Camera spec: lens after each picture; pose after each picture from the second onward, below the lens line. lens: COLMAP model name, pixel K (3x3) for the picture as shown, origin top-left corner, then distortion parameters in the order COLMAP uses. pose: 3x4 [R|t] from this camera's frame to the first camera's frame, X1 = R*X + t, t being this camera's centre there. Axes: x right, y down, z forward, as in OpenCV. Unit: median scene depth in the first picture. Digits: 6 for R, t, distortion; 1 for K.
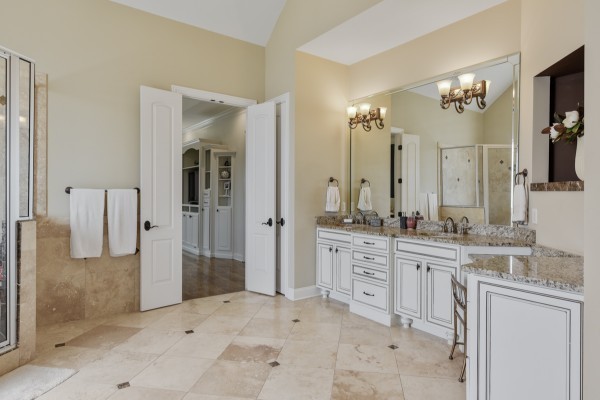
lens RADIAL K [[345.3, 0, 299.6], [0, 345.3, 200.2], [0, 0, 1]] dist [-0.001861, 0.002253]
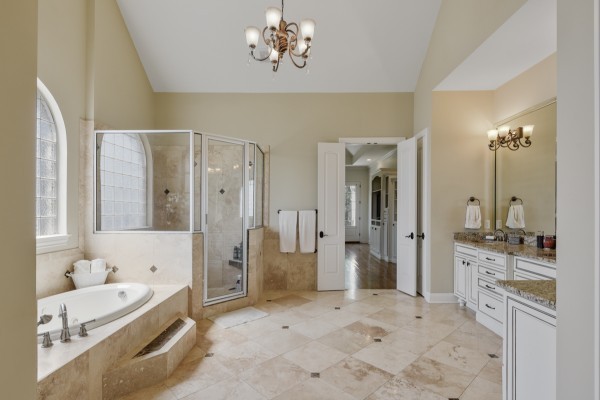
lens RADIAL K [[290.4, 0, 306.4], [0, 290.4, 211.2], [0, 0, 1]] dist [0.001877, -0.000248]
pose [[0.804532, -0.008411, -0.593850, 0.263096], [0.000921, 0.999916, -0.012915, -0.012501], [0.593909, 0.009843, 0.804472, -0.062235]]
